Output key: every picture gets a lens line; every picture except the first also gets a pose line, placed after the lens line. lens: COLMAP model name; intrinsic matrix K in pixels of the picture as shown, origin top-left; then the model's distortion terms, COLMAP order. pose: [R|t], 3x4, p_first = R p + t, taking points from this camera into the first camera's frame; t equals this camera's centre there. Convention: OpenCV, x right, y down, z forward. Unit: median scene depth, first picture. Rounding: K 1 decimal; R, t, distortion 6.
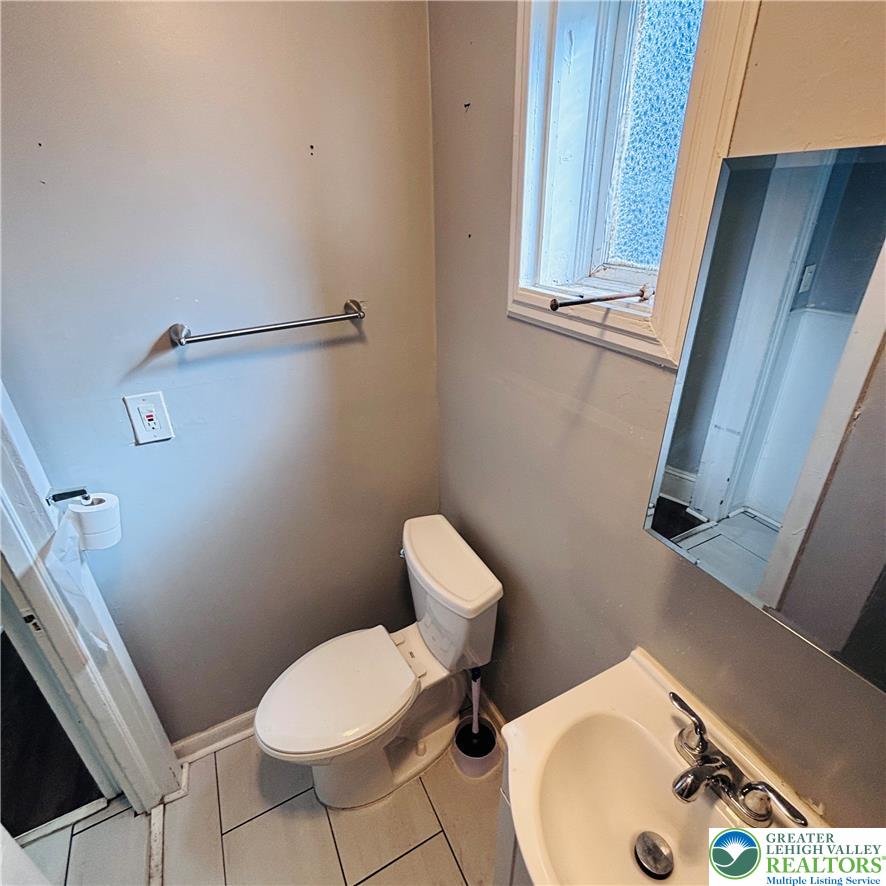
lens RADIAL K [[476.0, 0, 443.0], [0, 476.0, 443.0], [0, 0, 1]] dist [0.013156, -0.017511]
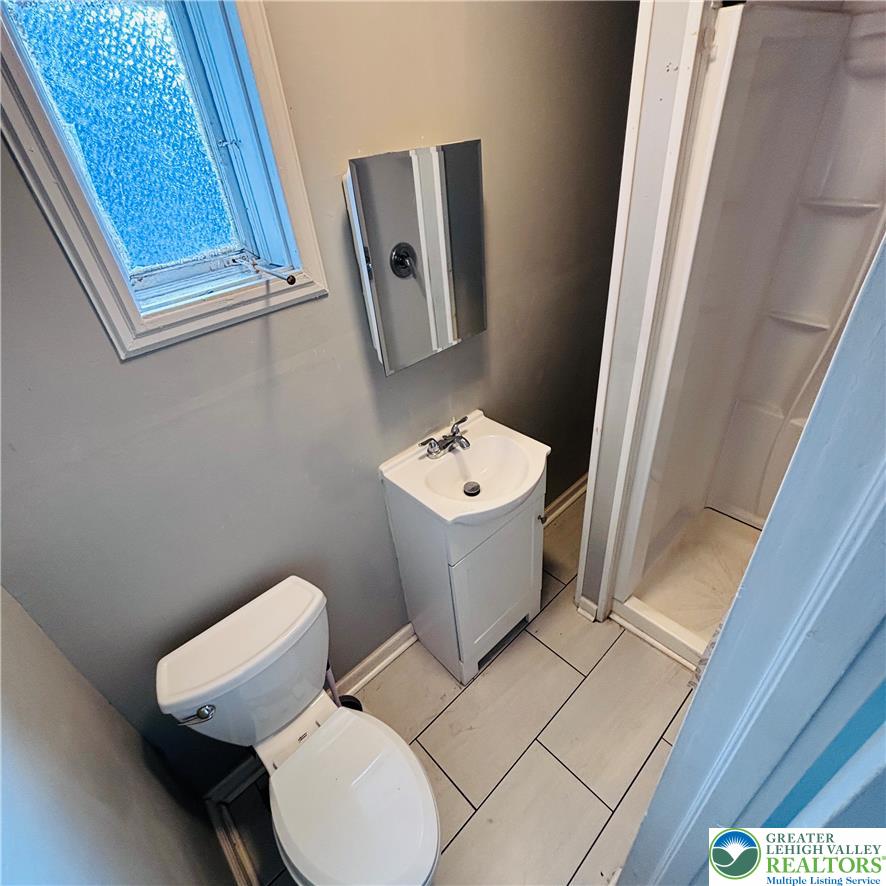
lens RADIAL K [[476.0, 0, 443.0], [0, 476.0, 443.0], [0, 0, 1]] dist [0.013156, -0.017511]
pose [[-0.264638, -0.516549, 0.814337, -0.918424], [0.521323, 0.633784, 0.571437, -0.426539], [-0.811288, 0.575757, 0.101565, 0.631936]]
